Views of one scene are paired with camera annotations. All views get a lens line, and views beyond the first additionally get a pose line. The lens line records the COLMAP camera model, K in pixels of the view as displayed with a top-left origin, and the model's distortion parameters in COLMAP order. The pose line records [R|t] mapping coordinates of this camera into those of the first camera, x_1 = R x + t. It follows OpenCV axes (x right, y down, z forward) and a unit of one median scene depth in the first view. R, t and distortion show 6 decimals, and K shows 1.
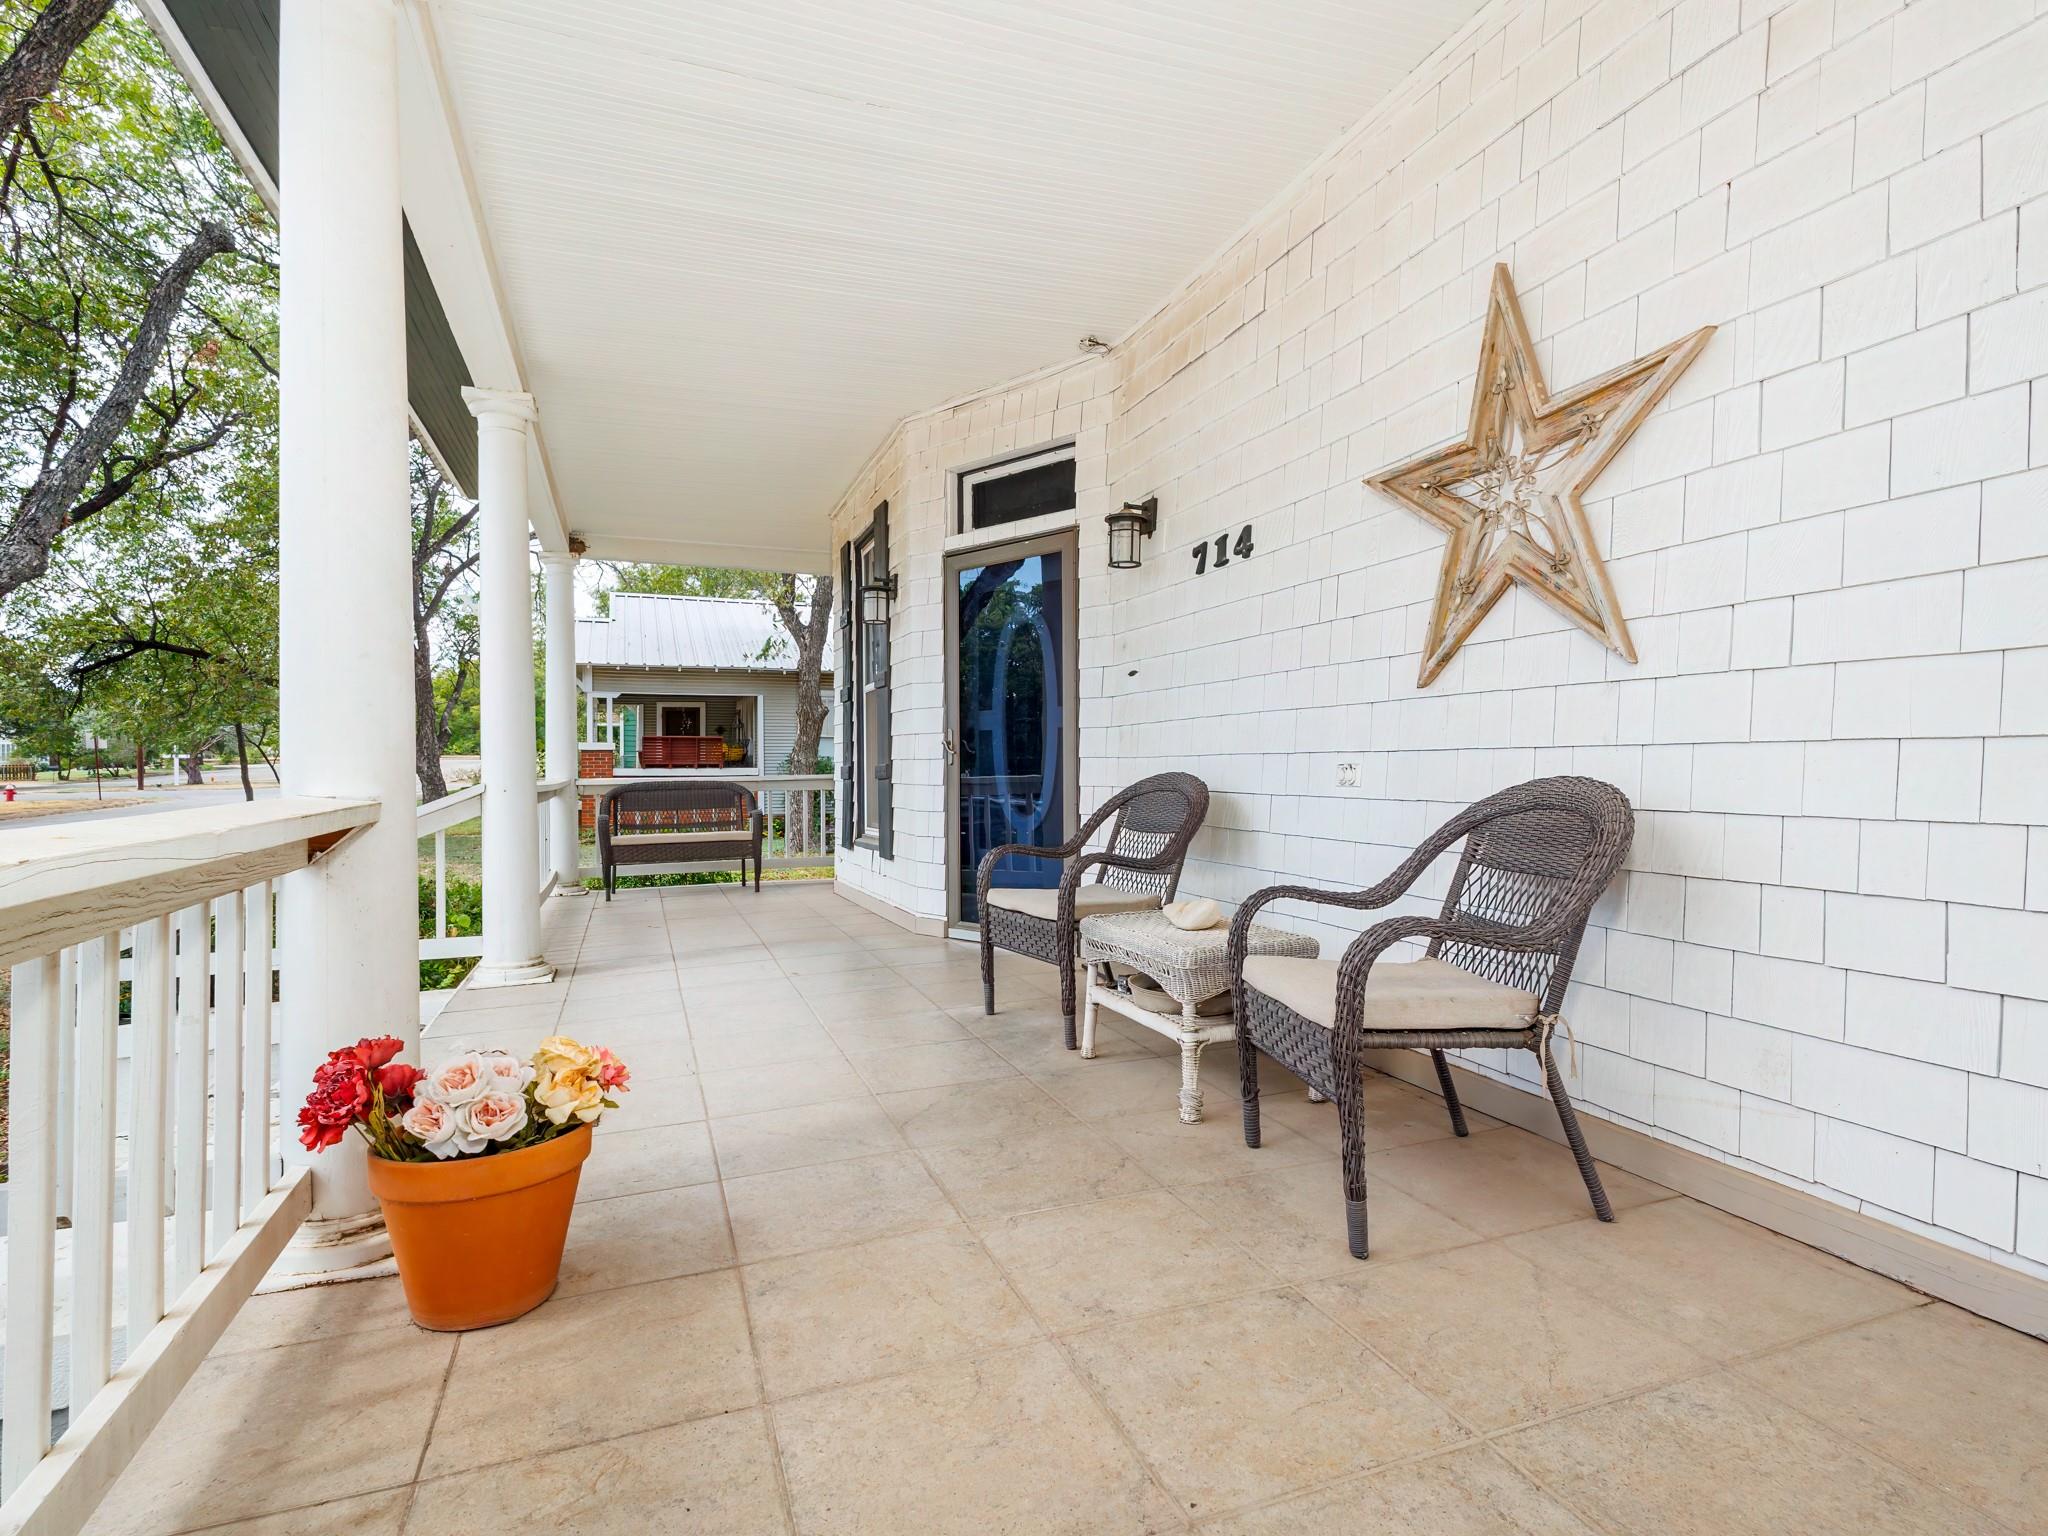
lens RADIAL K [[1059.9, 0, 1024.0], [0, 1059.9, 768.0], [0, 0, 1]] dist [0.011011, 0.000297]
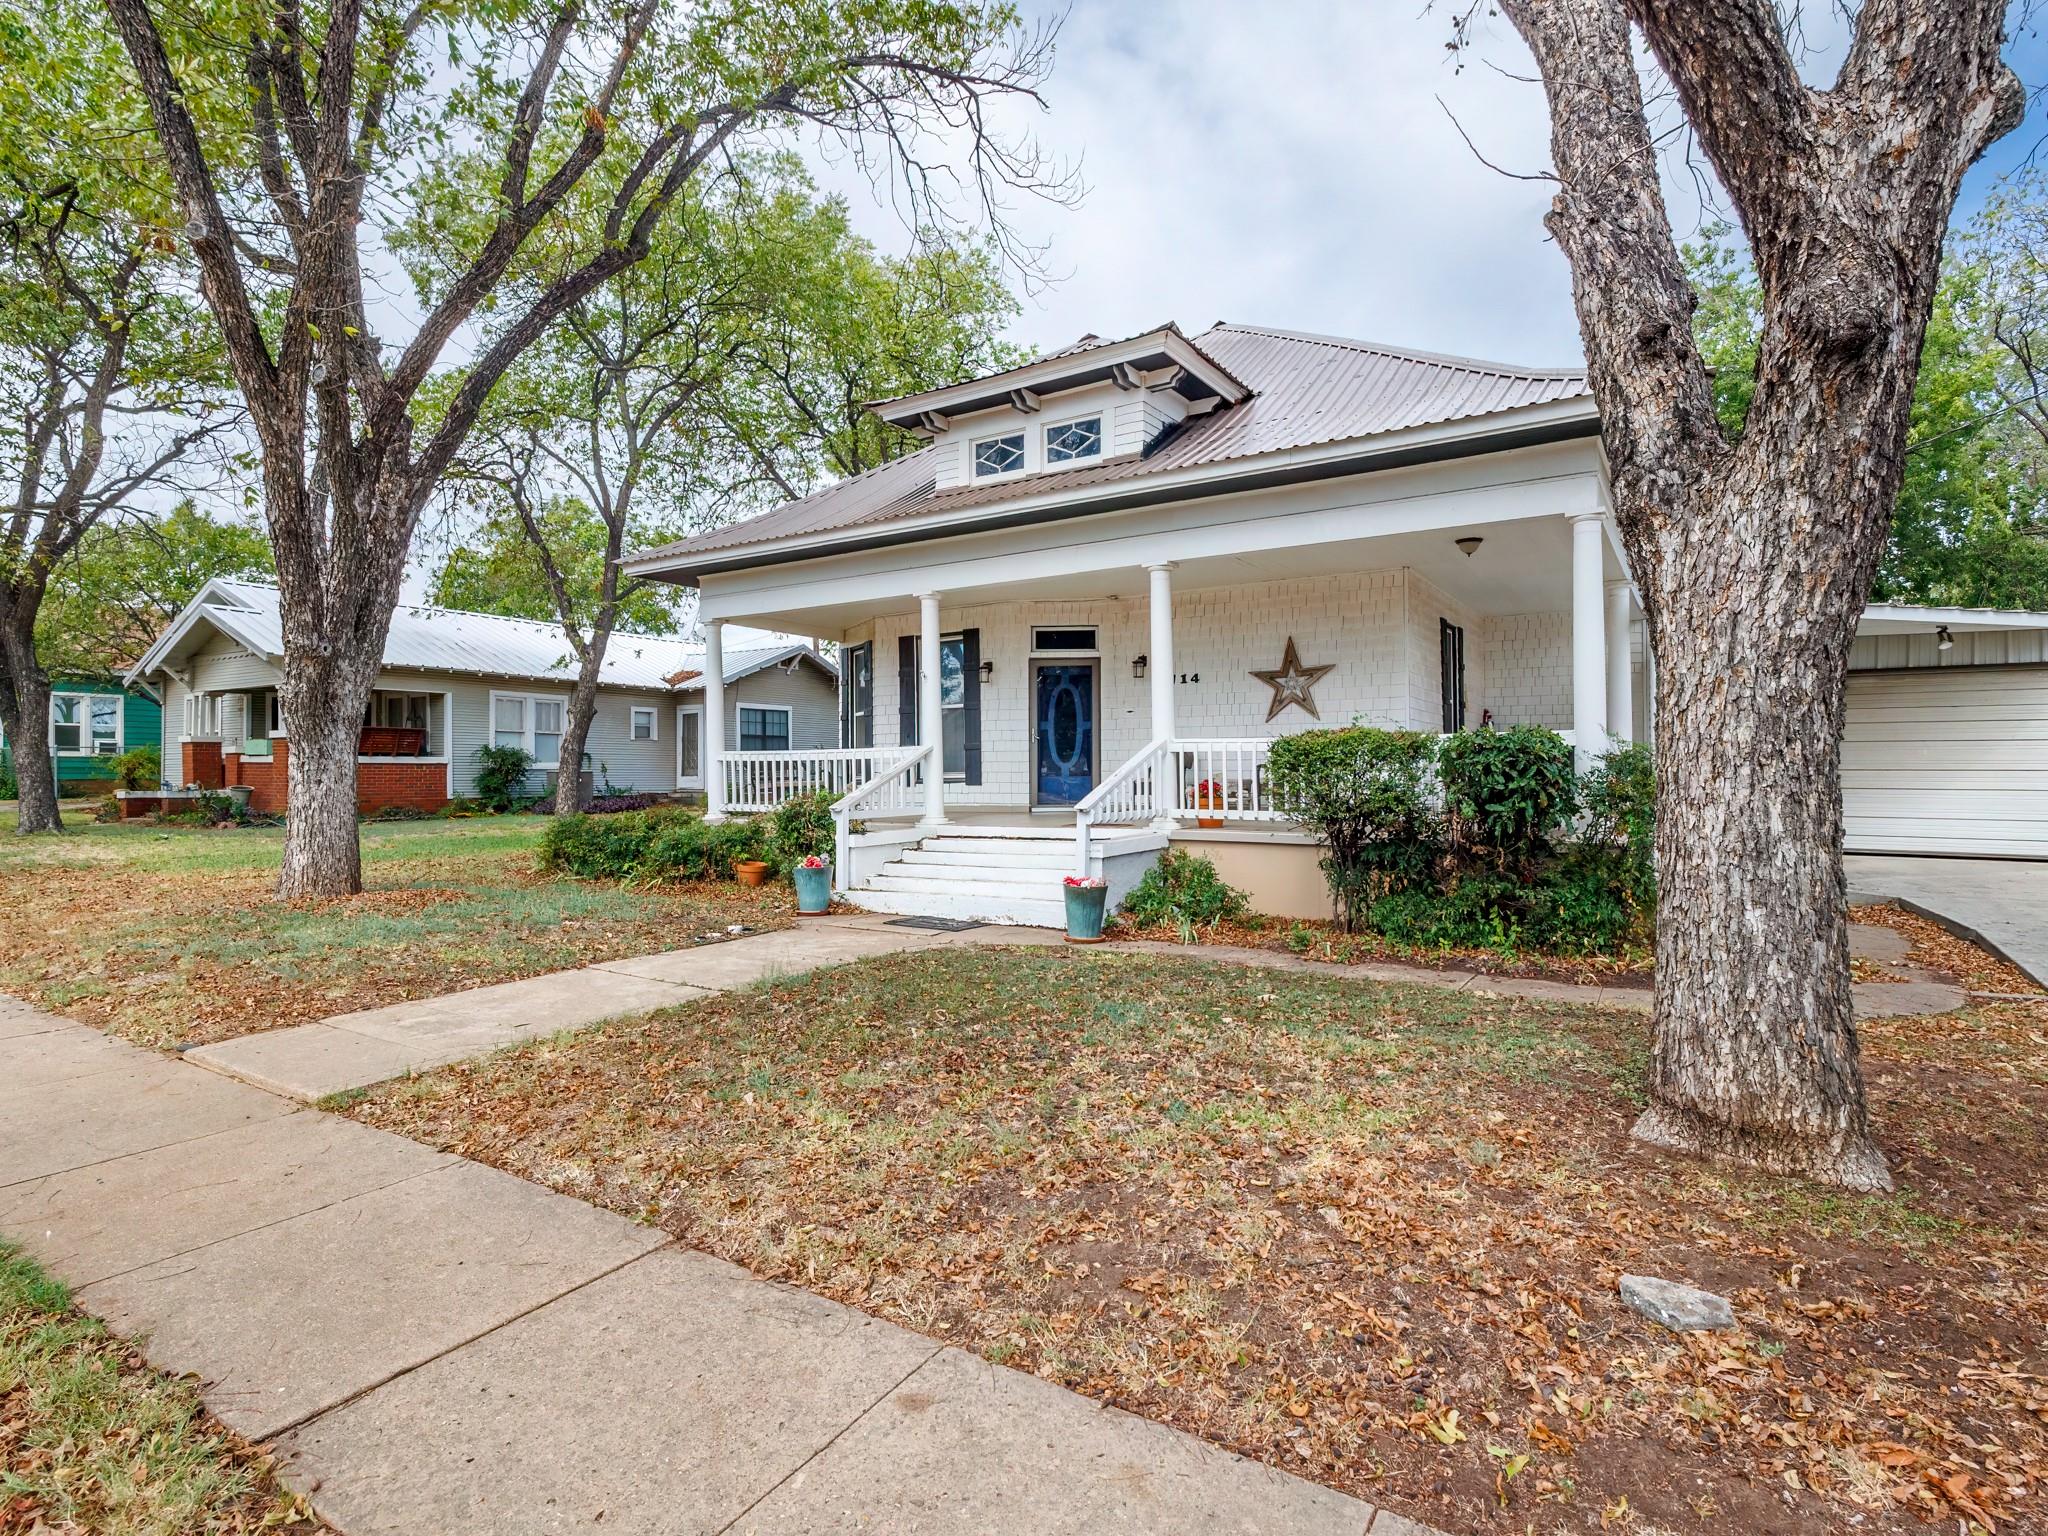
lens RADIAL K [[1059.9, 0, 1024.0], [0, 1059.9, 768.0], [0, 0, 1]] dist [0.011011, 0.000297]
pose [[0.800099, 0.005125, 0.599846, -1.435771], [-0.000067, 0.999964, -0.008454, 0.070224], [-0.599868, 0.006724, 0.800071, -0.896664]]
